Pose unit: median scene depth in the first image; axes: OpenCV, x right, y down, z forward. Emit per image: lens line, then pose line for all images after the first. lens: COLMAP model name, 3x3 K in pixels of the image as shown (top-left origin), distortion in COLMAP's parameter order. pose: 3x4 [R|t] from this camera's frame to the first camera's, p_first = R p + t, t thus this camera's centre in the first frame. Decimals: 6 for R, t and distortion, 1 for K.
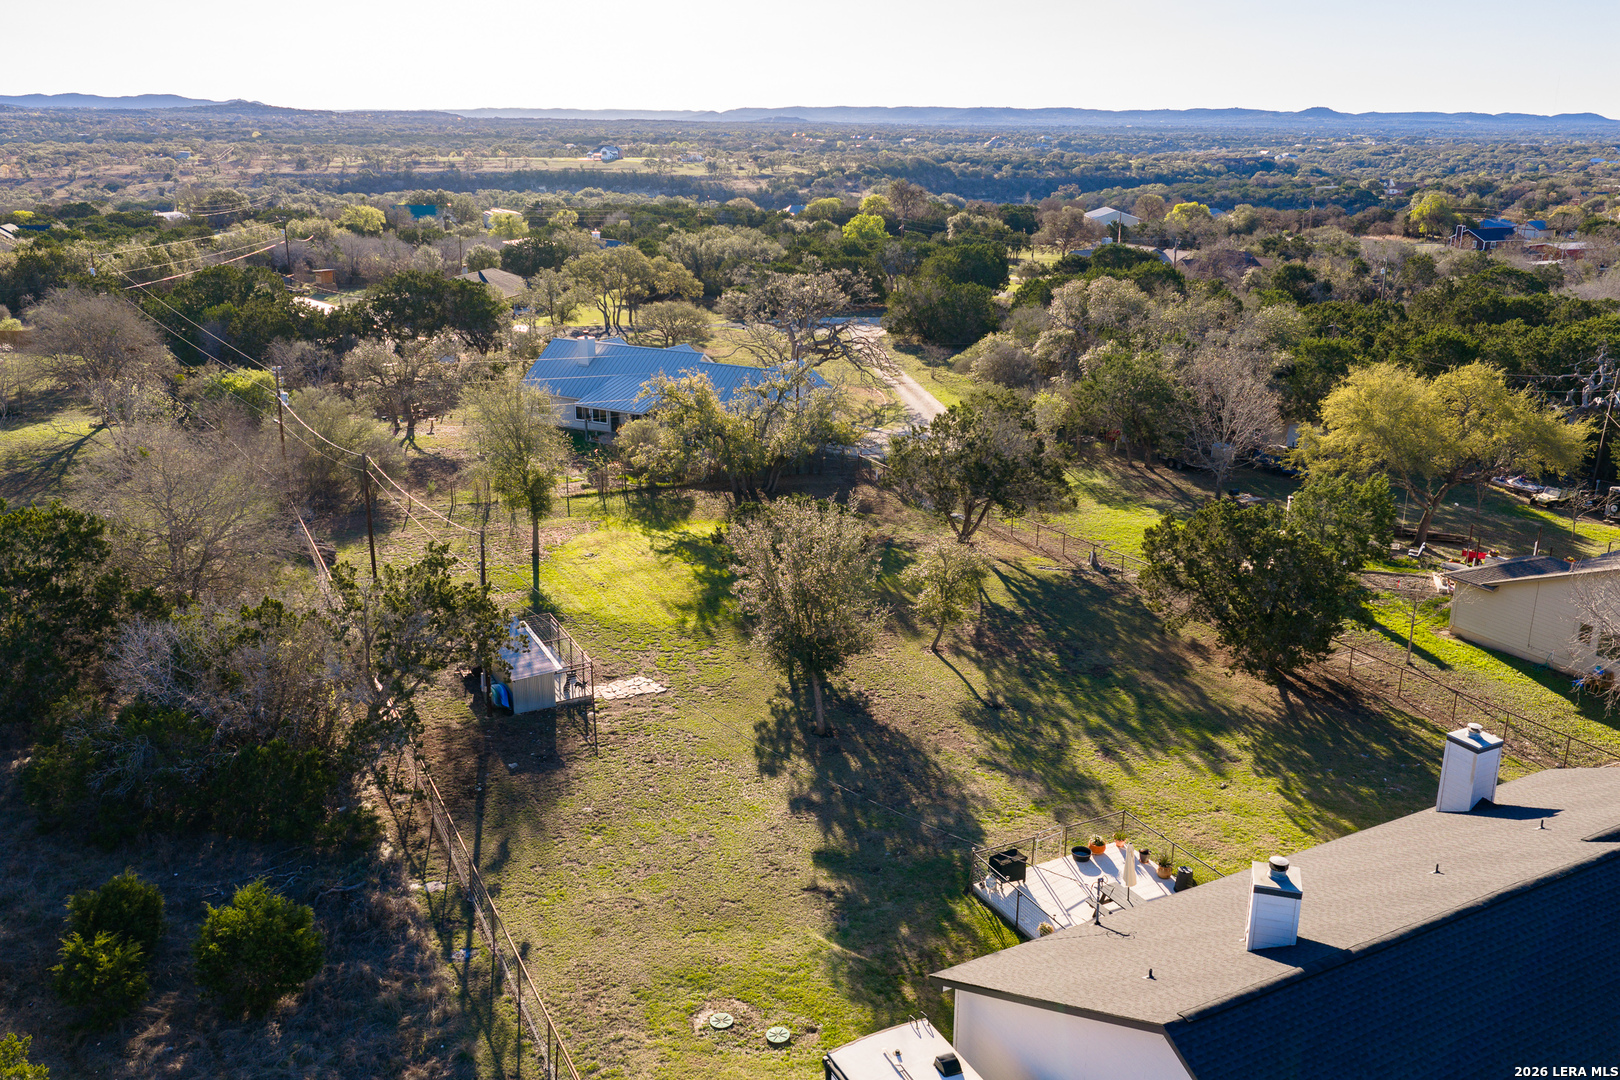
lens RADIAL K [[1334.7, 0, 806.4], [0, 1334.7, 544.9], [0, 0, 1]] dist [0.018182, -0.028525]
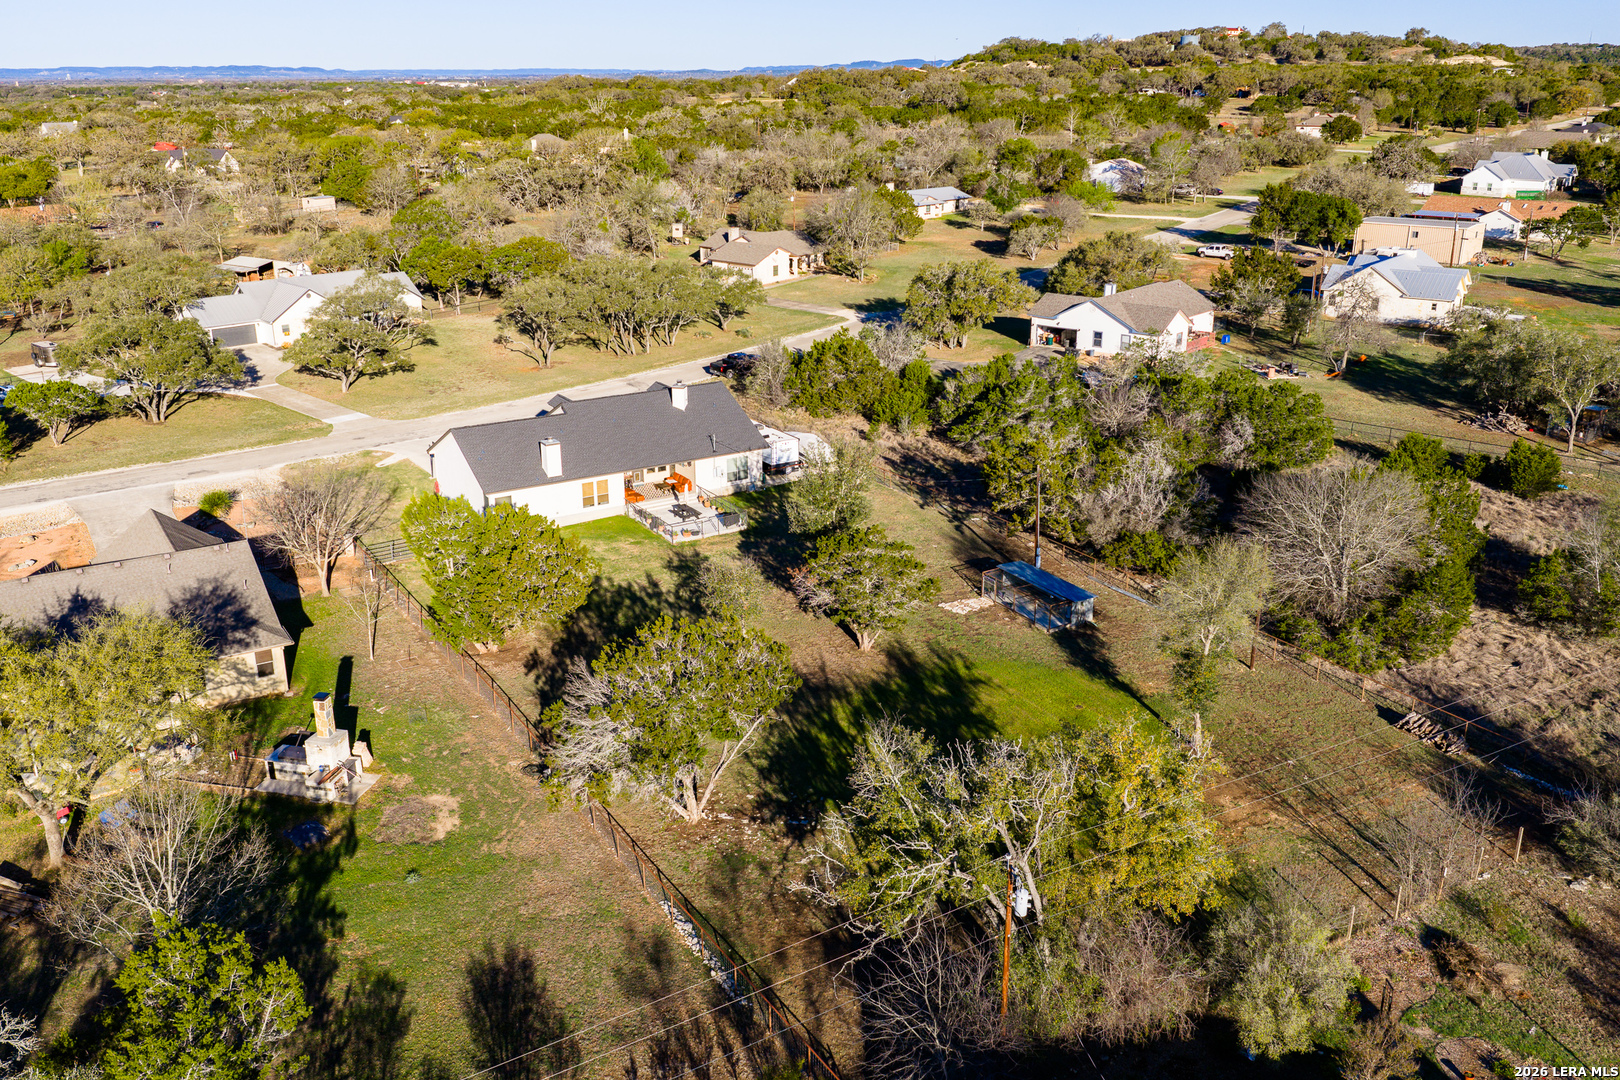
lens RADIAL K [[1334.7, 0, 809.7], [0, 1334.7, 539.3], [0, 0, 1]] dist [0.018182, -0.028525]
pose [[-0.996197, 0.028927, -0.082182, 0.098324], [-0.025871, 0.802509, 0.596079, -0.525255], [0.083194, 0.595938, -0.798709, 1.362887]]
